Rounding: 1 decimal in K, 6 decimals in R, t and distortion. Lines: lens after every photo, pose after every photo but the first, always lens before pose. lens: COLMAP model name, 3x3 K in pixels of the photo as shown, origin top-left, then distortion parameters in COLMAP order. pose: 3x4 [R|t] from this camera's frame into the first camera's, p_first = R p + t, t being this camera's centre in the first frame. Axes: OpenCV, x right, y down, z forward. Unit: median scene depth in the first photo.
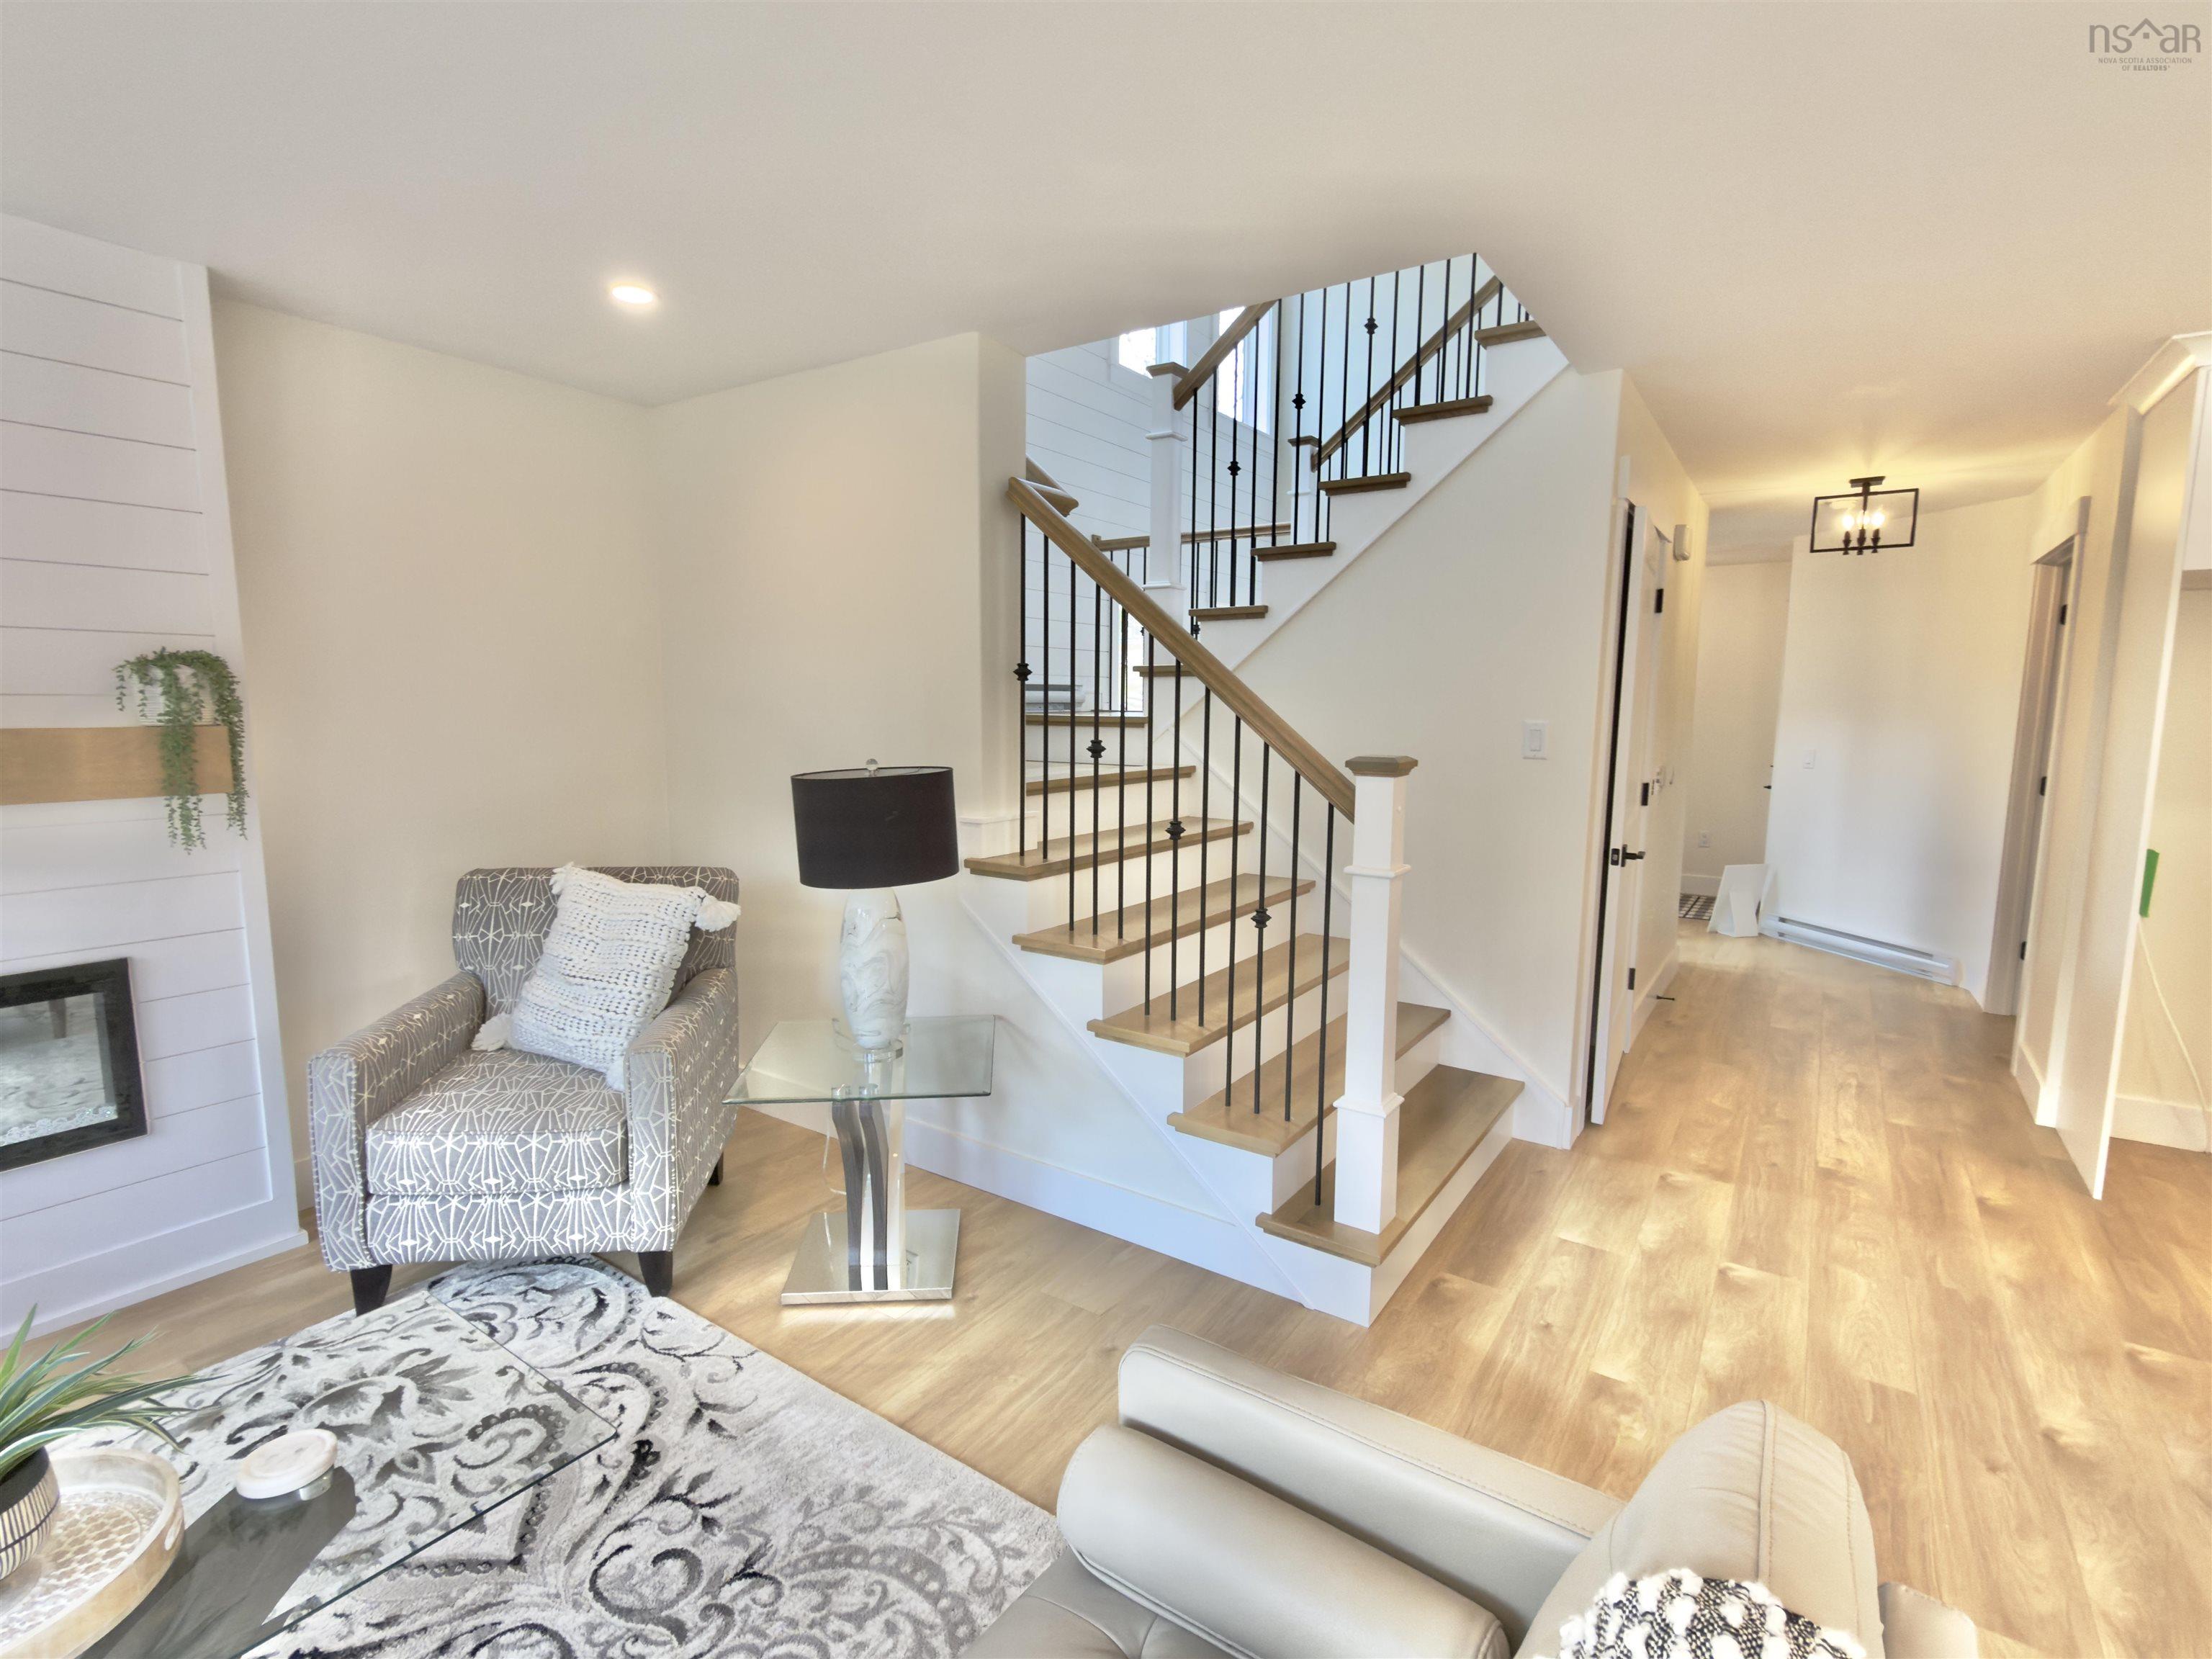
lens RADIAL K [[1052.2, 0, 1106.0], [0, 1052.2, 829.5], [0, 0, 1]] dist [-0.000435, -0.000160]
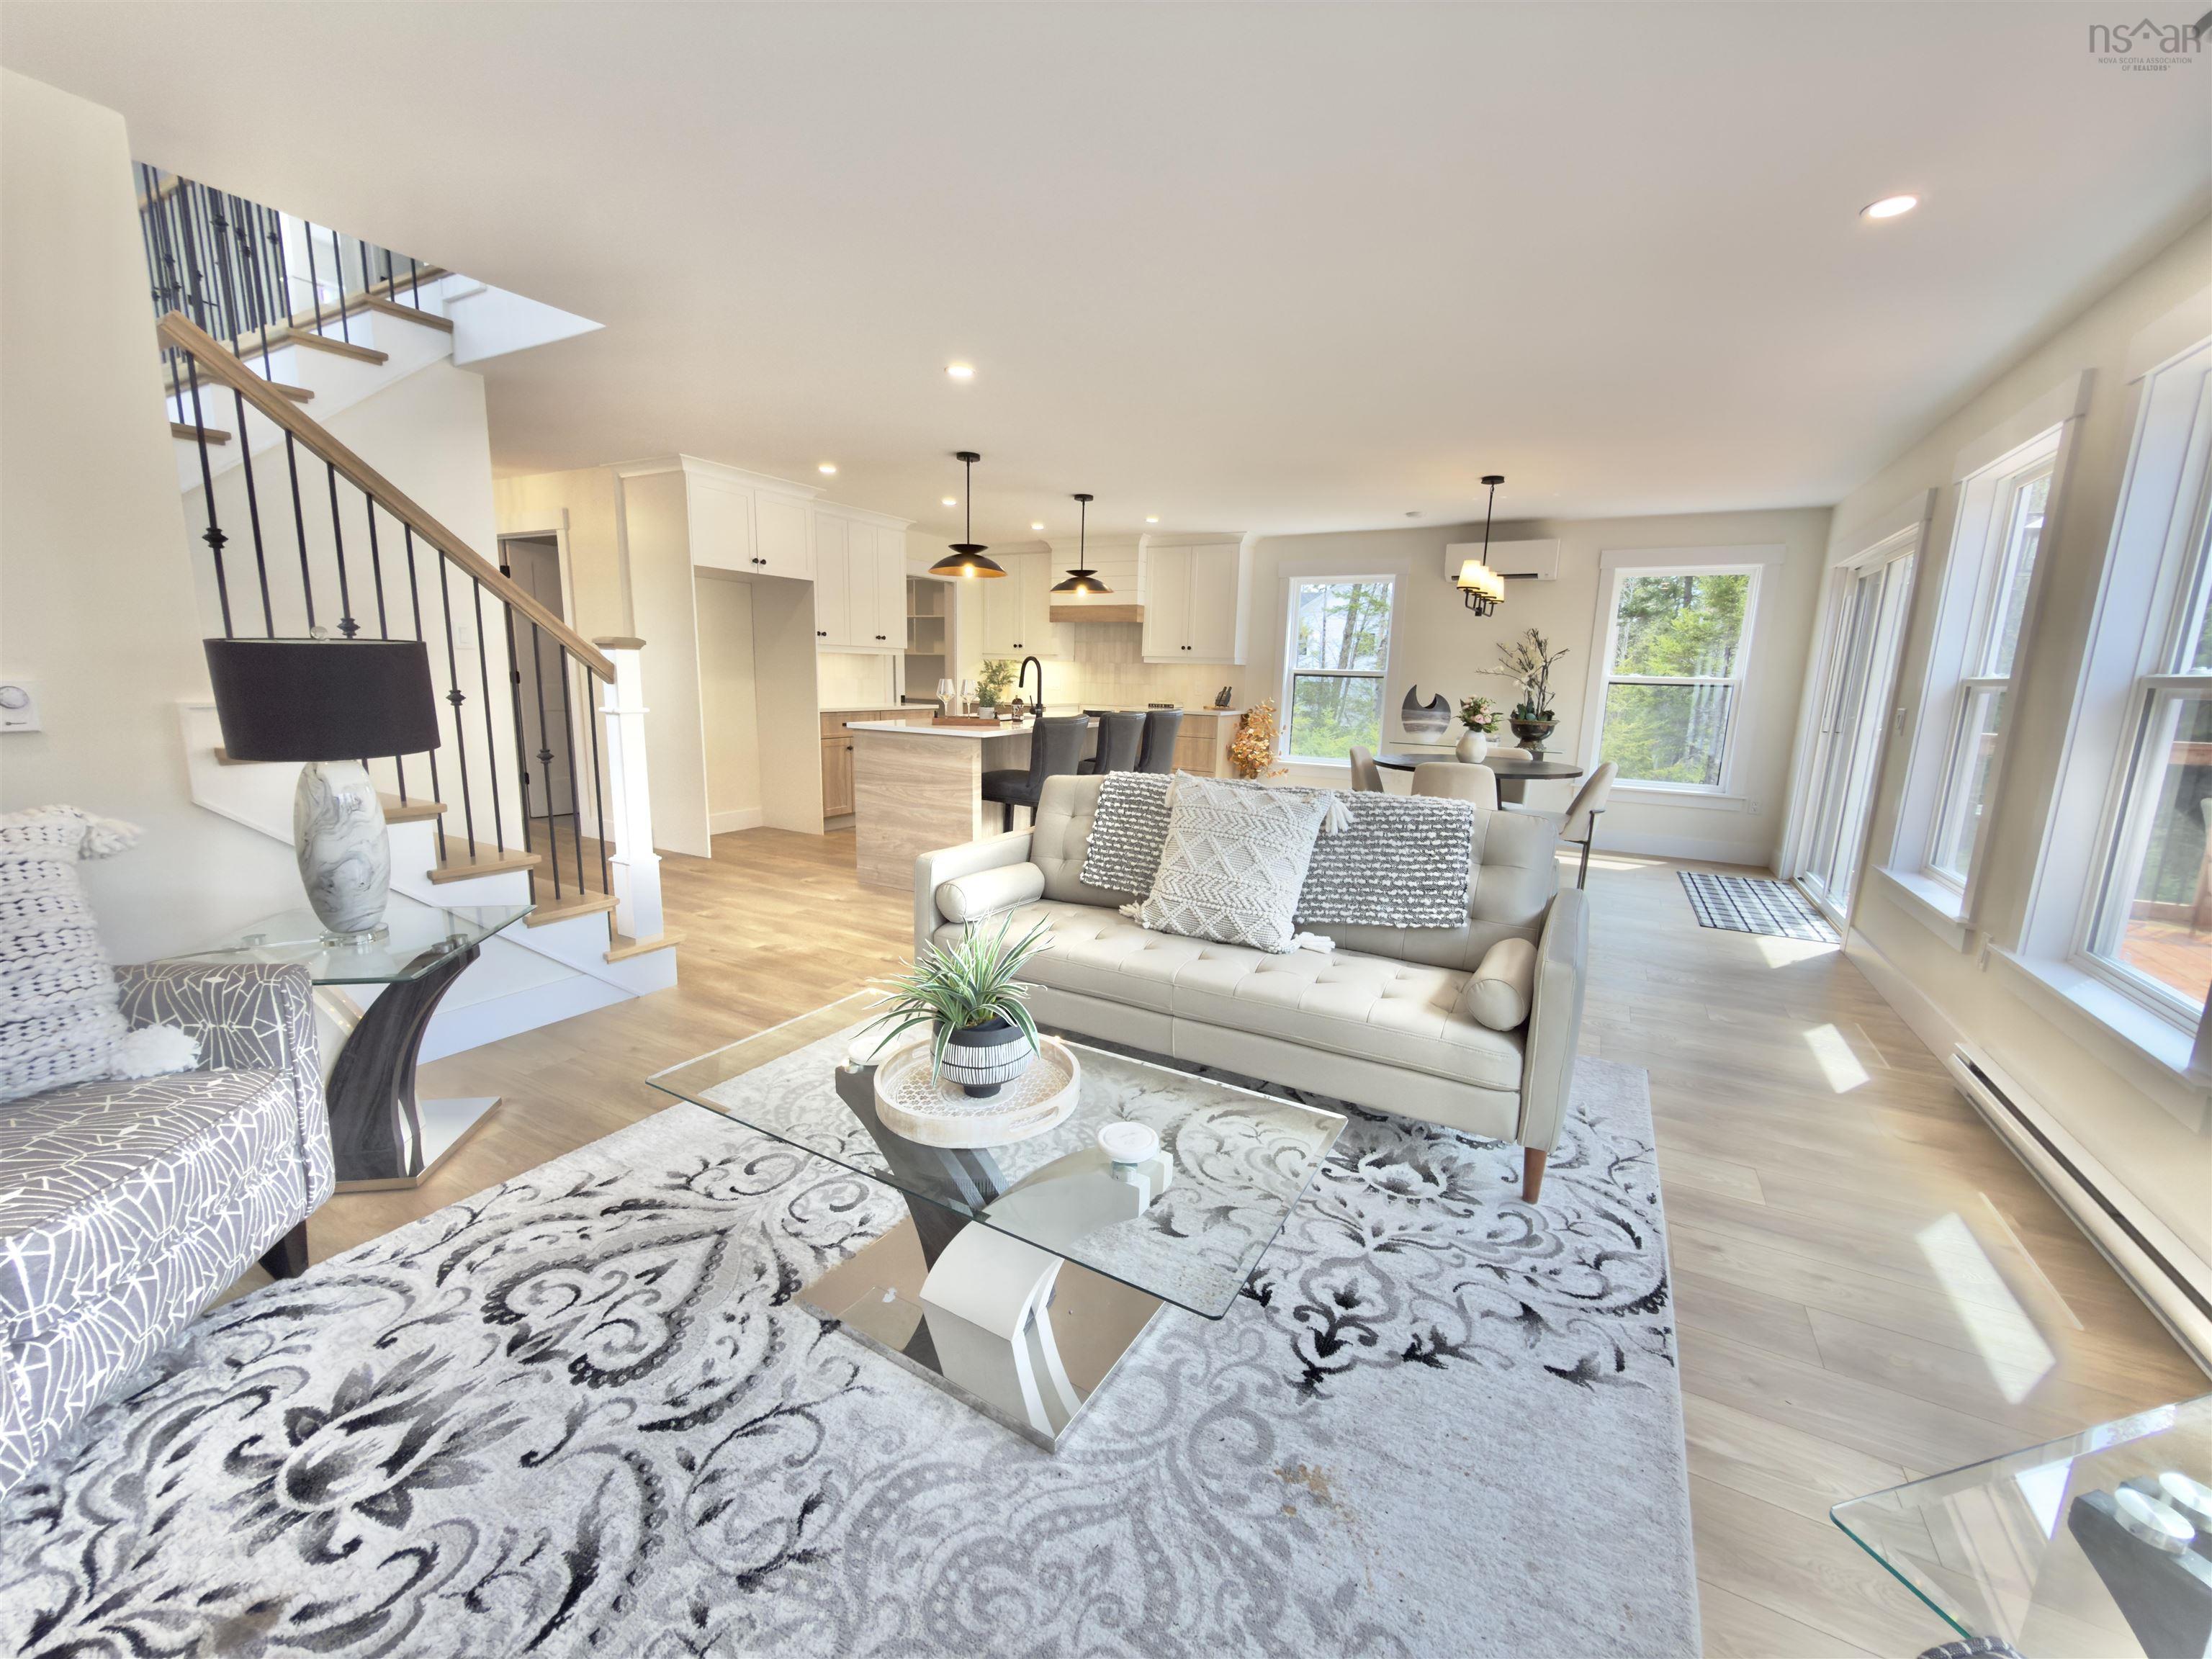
lens RADIAL K [[881.0, 0, 1106.1], [0, 881.0, 833.6], [0, 0, 1]] dist [0.003373, -0.000469]
pose [[-0.096345, -0.187160, 0.977593, -1.070776], [0.091397, 0.976350, 0.195929, 0.024857], [-0.991143, 0.108226, -0.076961, 0.373918]]
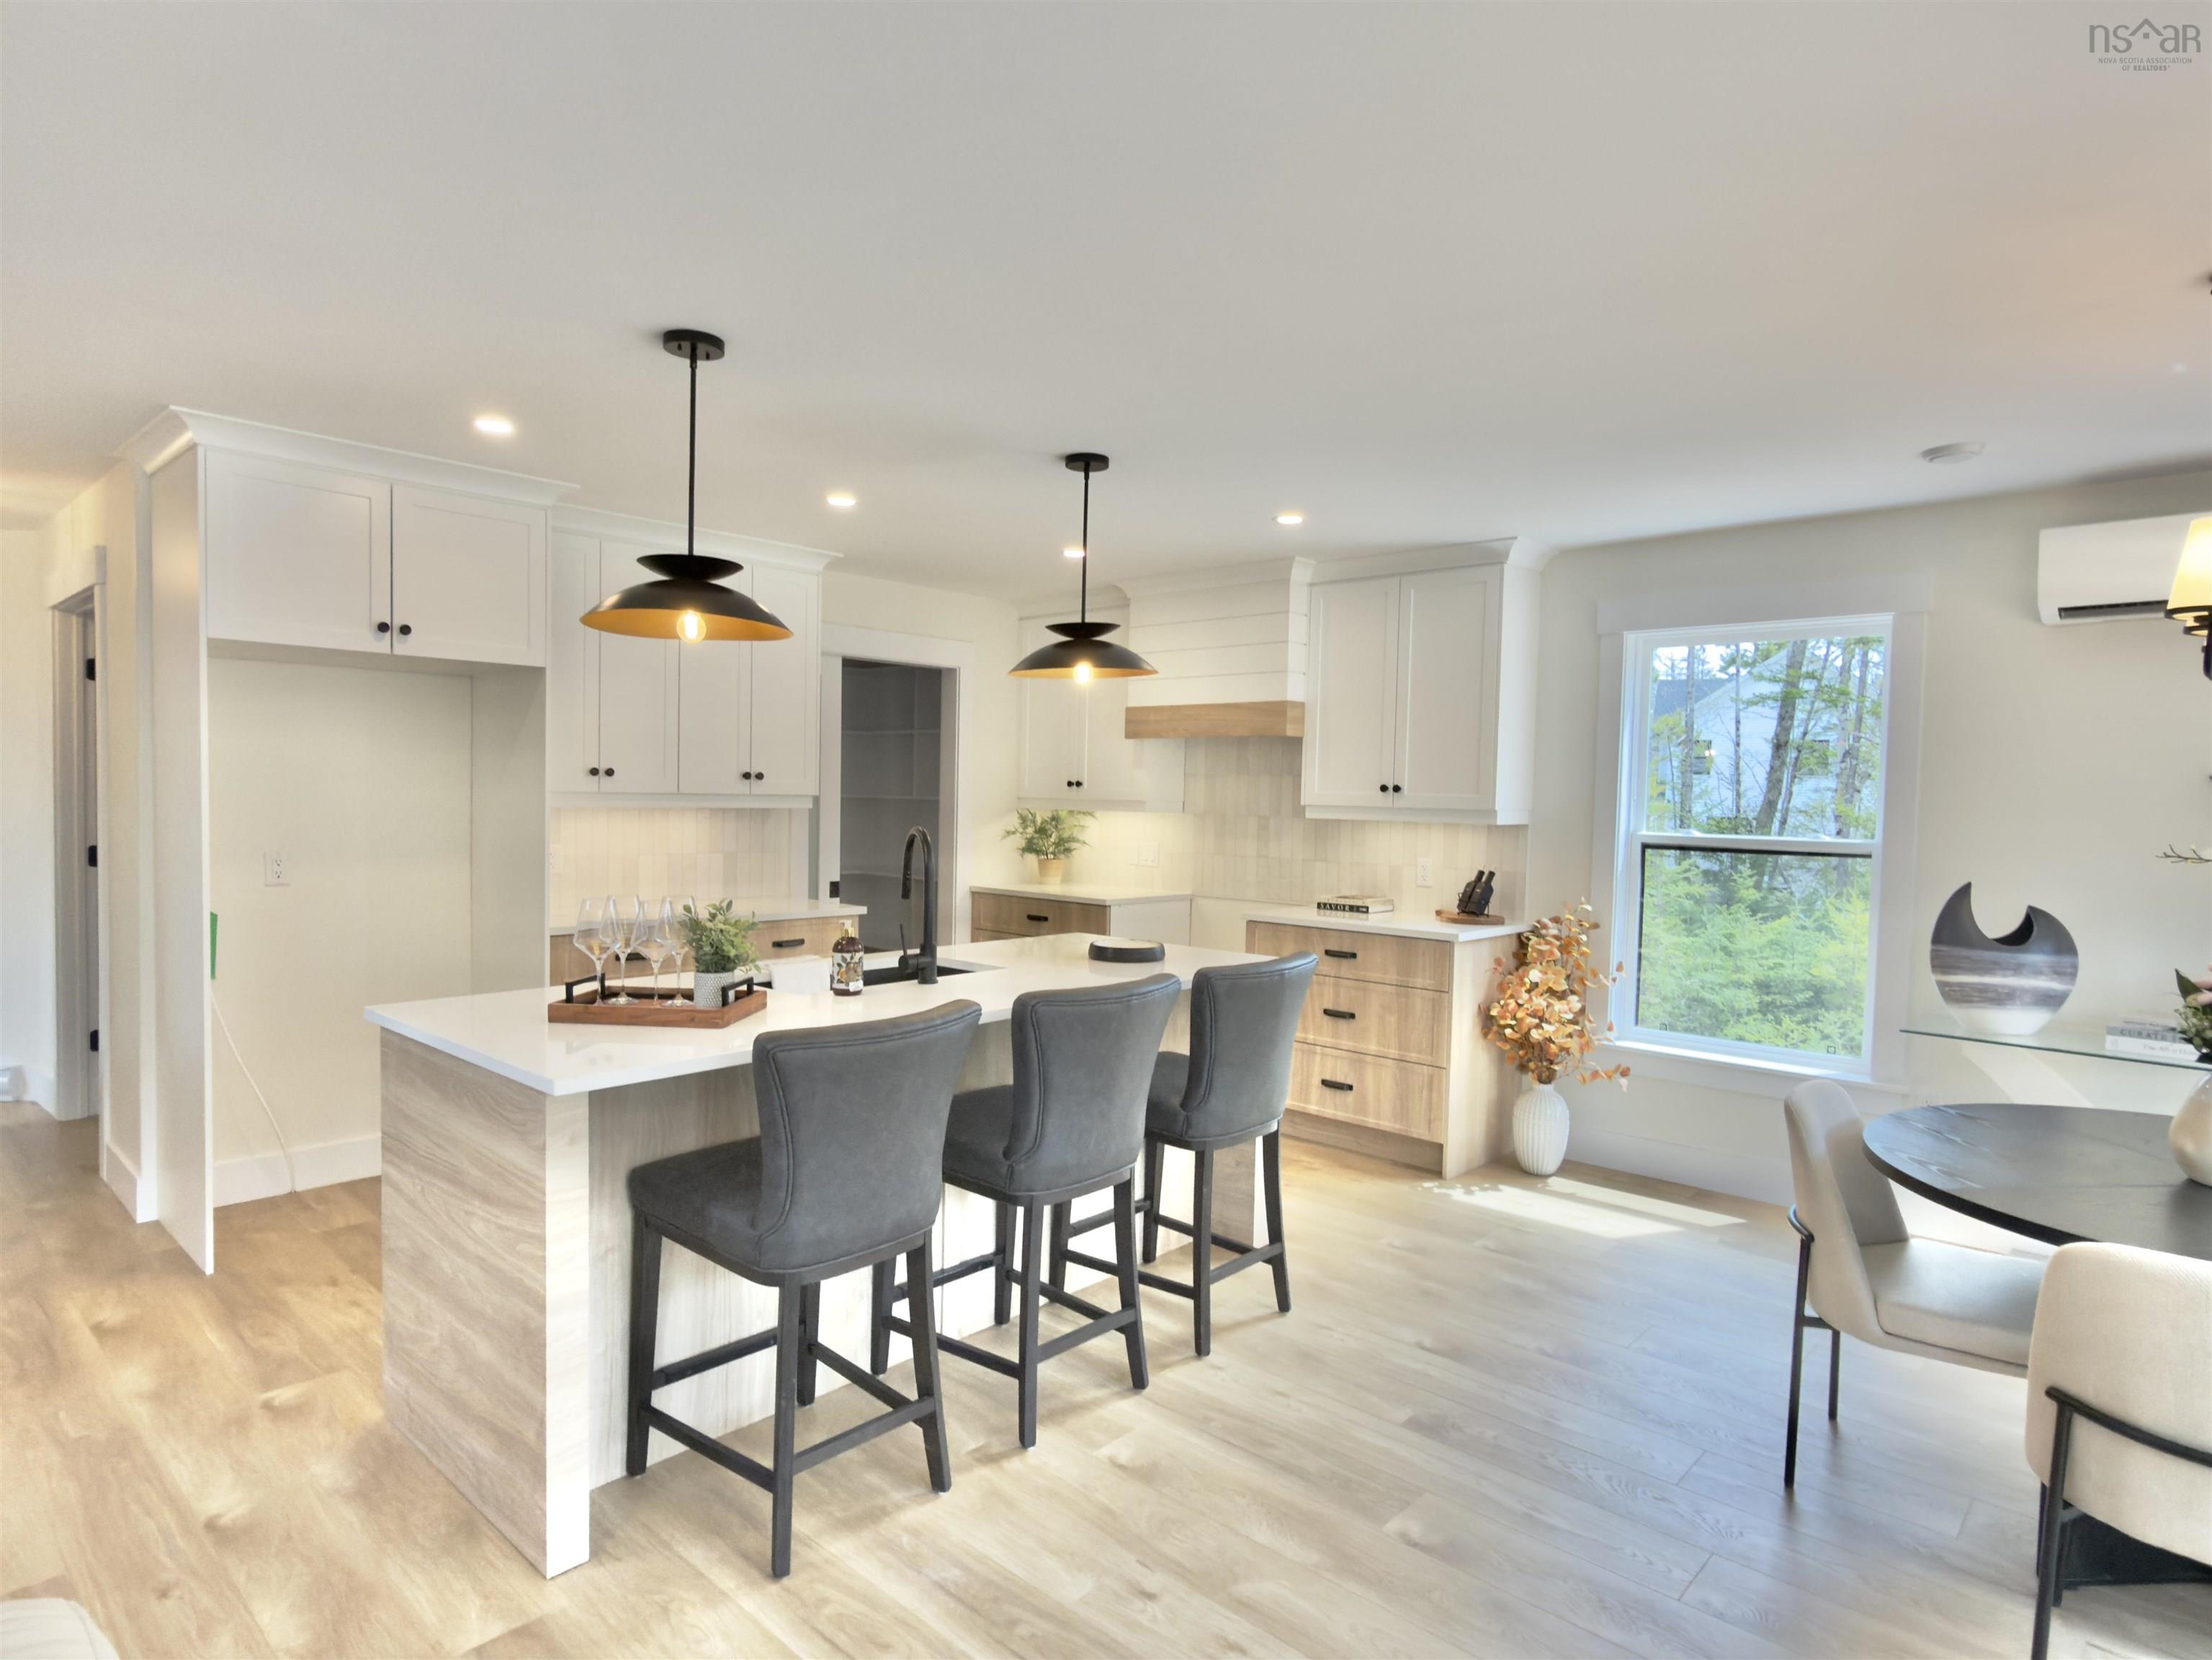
lens RADIAL K [[1234.8, 0, 1103.5], [0, 1234.8, 846.4], [0, 0, 1]] dist [0.001284, 0.000678]
pose [[0.143198, -0.046773, 0.988588, -0.059568], [0.098955, 0.994554, 0.032721, 0.002954], [-0.984735, 0.093140, 0.147047, -0.022140]]
